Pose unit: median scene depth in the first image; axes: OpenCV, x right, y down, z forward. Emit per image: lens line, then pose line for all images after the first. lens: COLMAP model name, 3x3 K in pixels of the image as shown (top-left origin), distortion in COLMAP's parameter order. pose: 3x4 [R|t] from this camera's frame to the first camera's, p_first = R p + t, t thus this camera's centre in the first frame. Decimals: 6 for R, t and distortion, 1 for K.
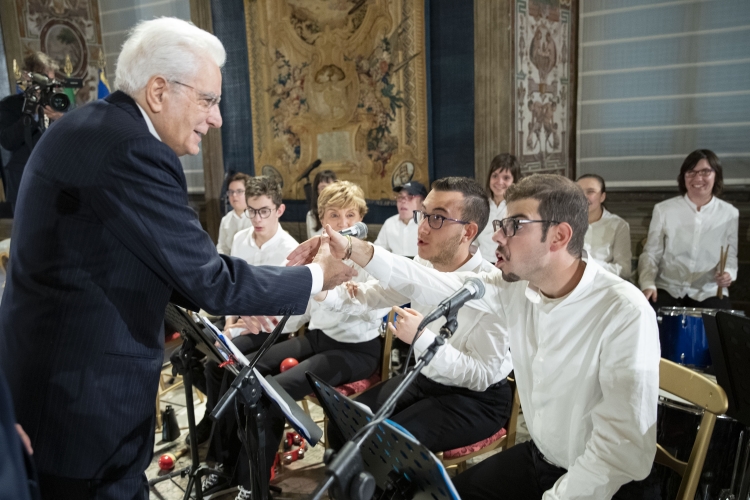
lens RADIAL K [[614.0, 0, 356.3], [0, 614.0, 260.7], [0, 0, 1]] dist [-0.052590, 0.033598]
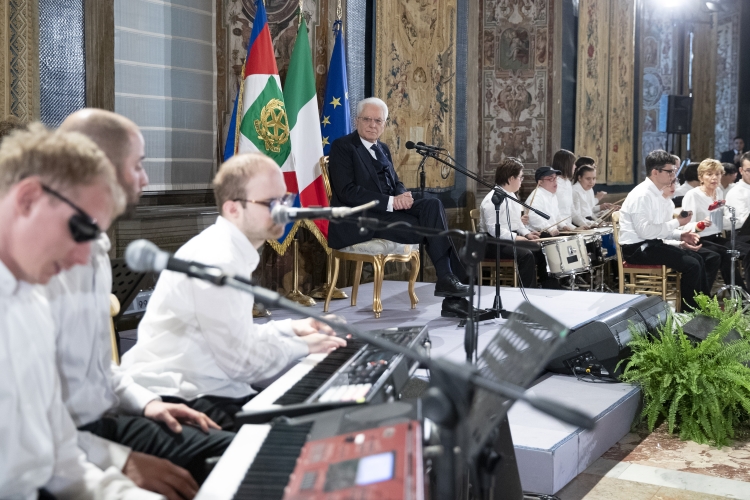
lens RADIAL K [[1022.4, 0, 387.9], [0, 1022.4, 225.9], [0, 0, 1]] dist [-0.029281, 0.000000]
pose [[0.040491, -0.019807, 0.998984, -1.920041], [0.177615, 0.984023, 0.012311, -0.068233], [-0.983267, 0.176936, 0.043362, 1.028381]]
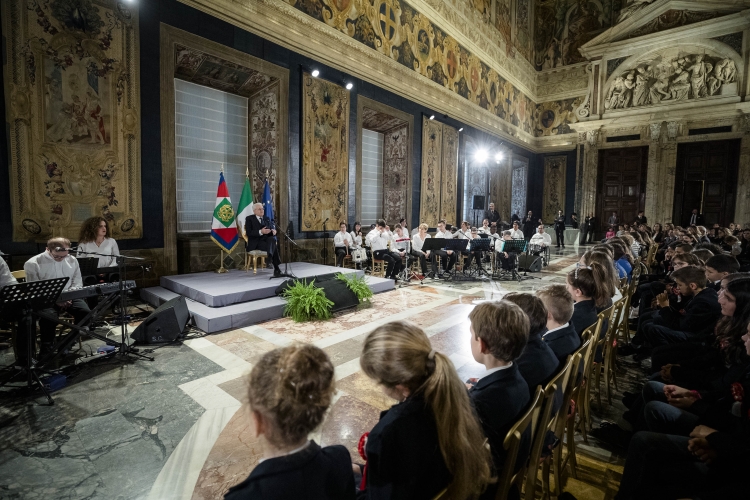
lens RADIAL K [[364.1, 0, 375.1], [0, 364.1, 244.1], [0, 0, 1]] dist [-0.034115, -0.001452]
pose [[0.249815, -0.035815, 0.967631, -1.895791], [0.154152, 0.988042, -0.003227, 0.016519], [-0.955944, 0.149968, 0.252349, 0.297337]]
